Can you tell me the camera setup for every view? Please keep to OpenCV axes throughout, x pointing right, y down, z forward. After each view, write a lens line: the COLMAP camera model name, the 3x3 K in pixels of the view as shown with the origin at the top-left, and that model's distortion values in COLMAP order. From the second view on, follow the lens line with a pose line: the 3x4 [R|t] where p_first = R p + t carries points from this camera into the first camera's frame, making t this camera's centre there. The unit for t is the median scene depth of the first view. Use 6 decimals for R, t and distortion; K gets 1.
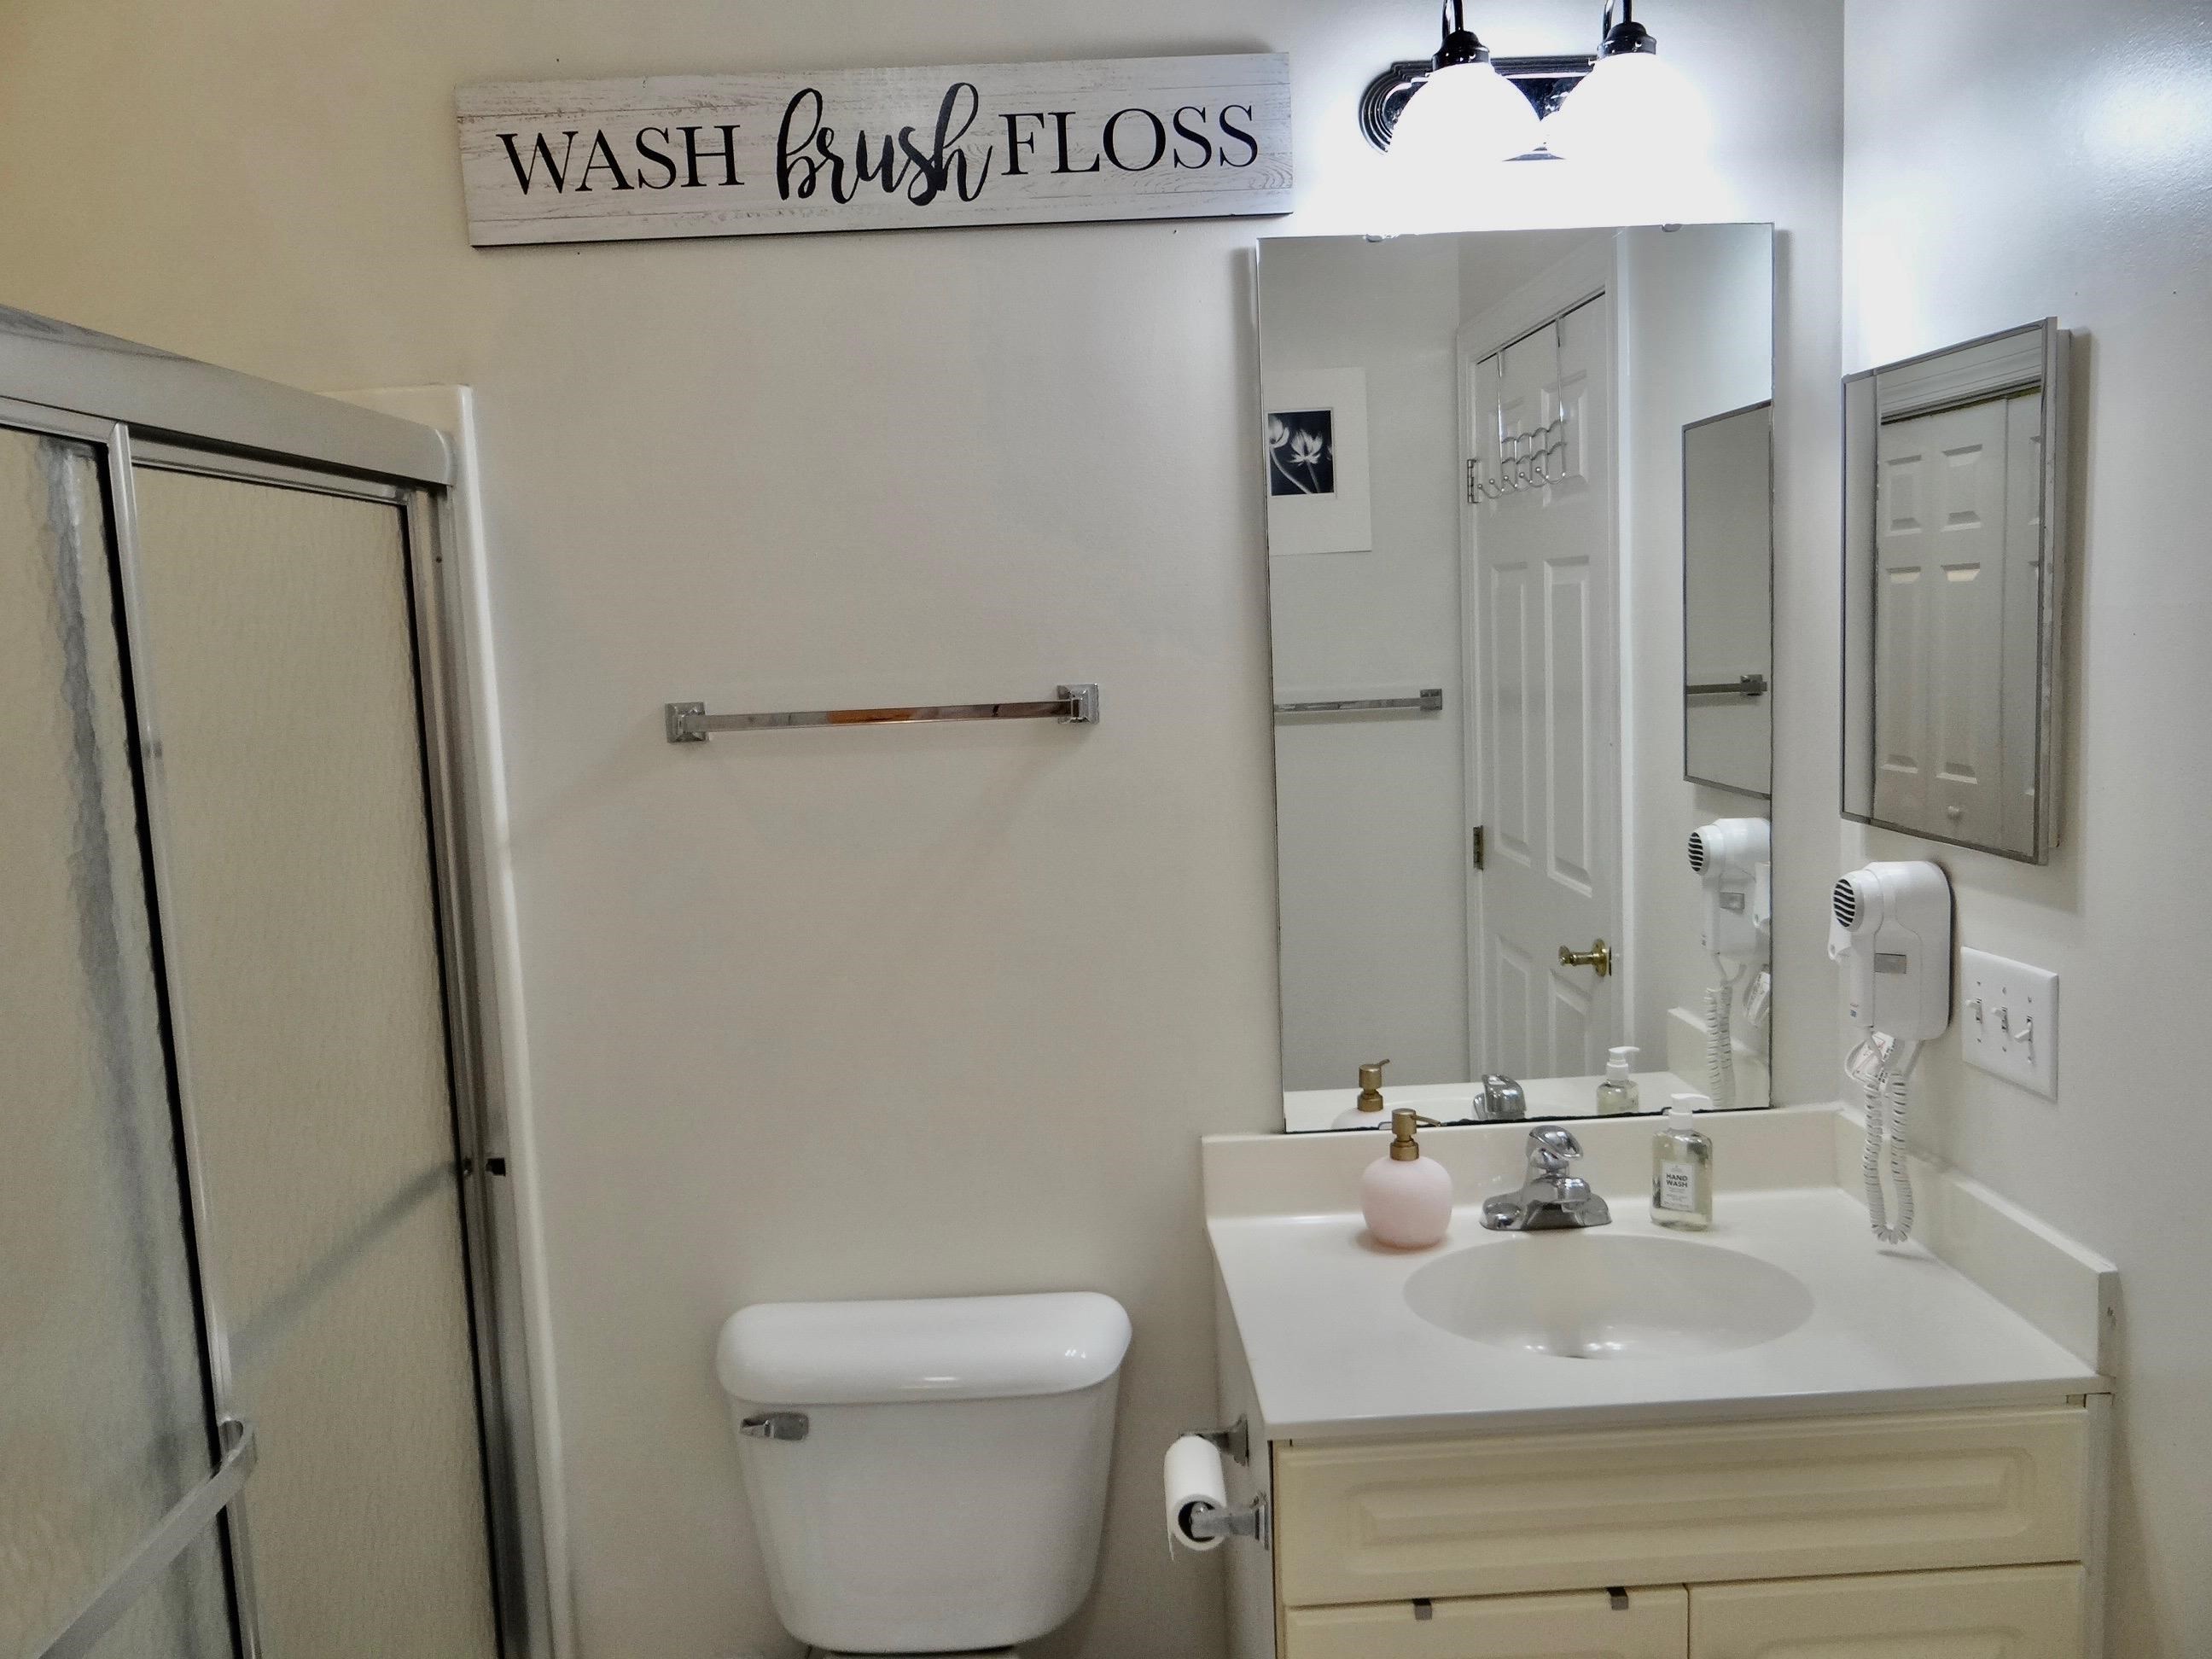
lens RADIAL K [[1751.9, 0, 1101.4], [0, 1751.9, 829.8], [0, 0, 1]] dist [0.003288, -0.012064]
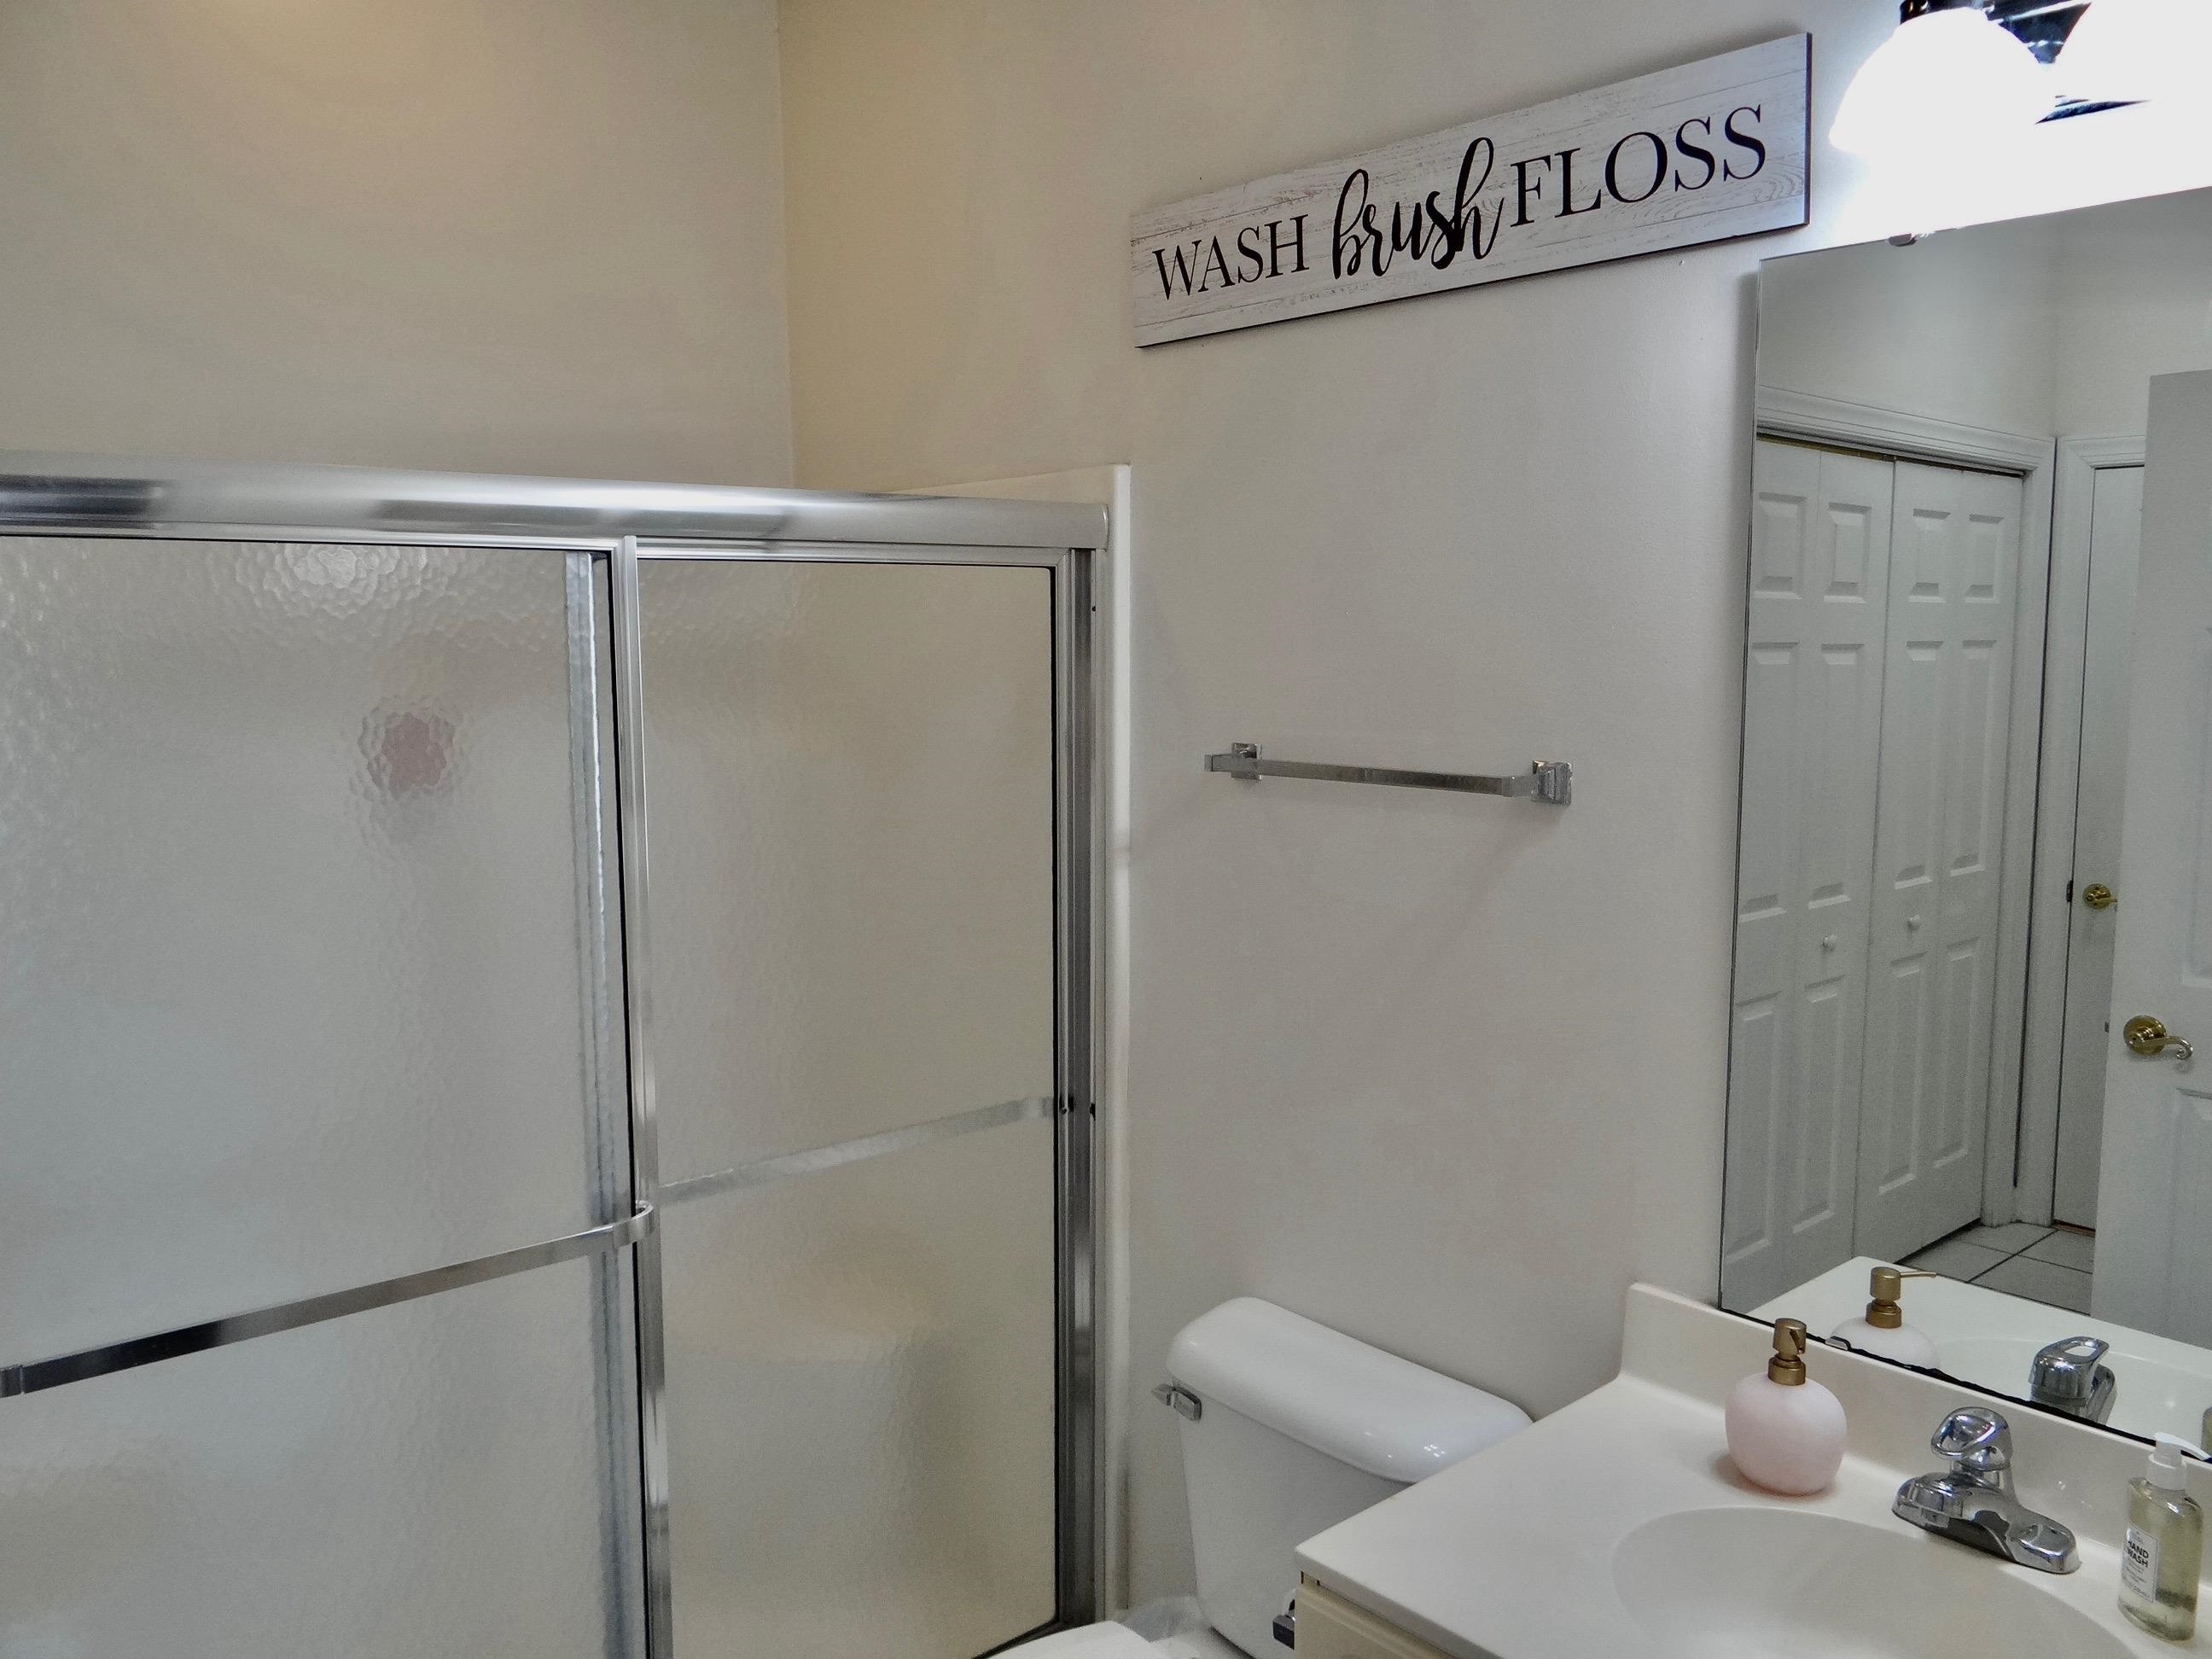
lens RADIAL K [[1751.9, 0, 1094.9], [0, 1751.9, 825.4], [0, 0, 1]] dist [0.003288, -0.012064]
pose [[0.635293, 0.126126, -0.761902, 0.570397], [-0.112365, 0.991171, 0.070386, -0.091626], [0.764053, 0.040896, 0.643857, 0.223893]]
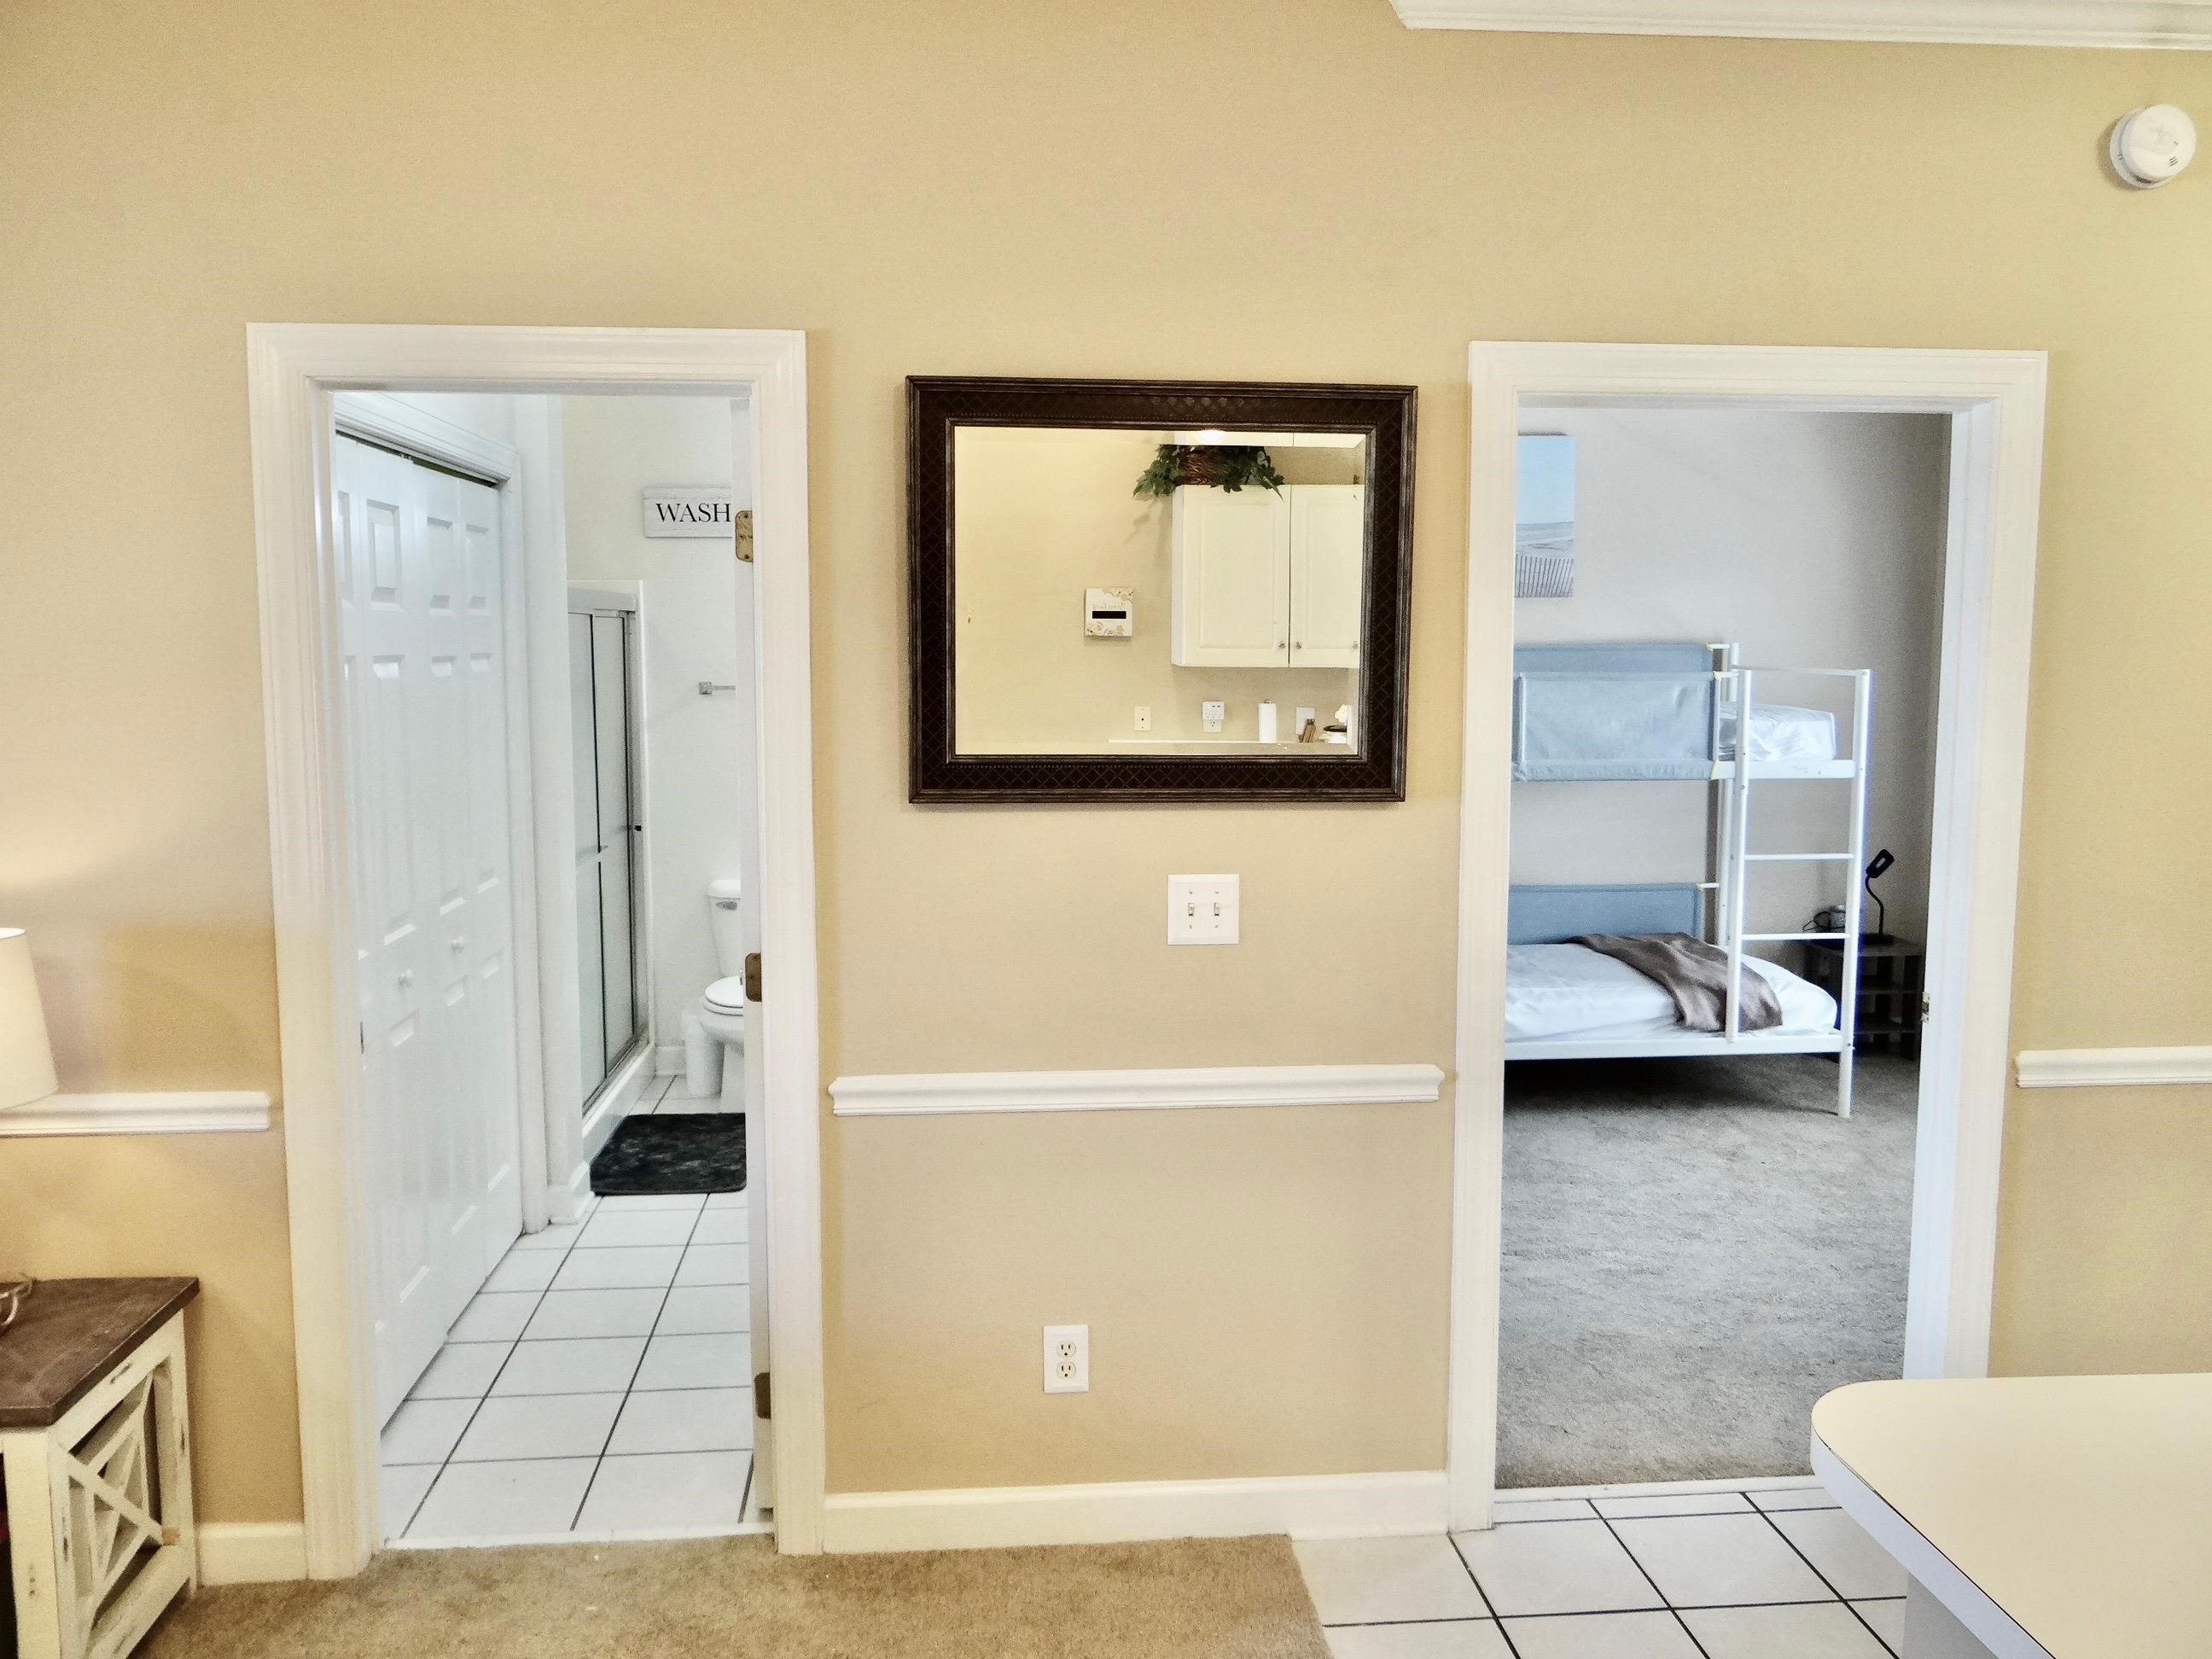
lens RADIAL K [[1751.9, 0, 1100.1], [0, 1751.9, 821.7], [0, 0, 1]] dist [0.003288, -0.012064]
pose [[0.998343, 0.036681, 0.044336, 0.348454], [-0.035991, 0.999220, -0.016273, 0.210126], [-0.044899, 0.014651, 0.998884, -2.232686]]
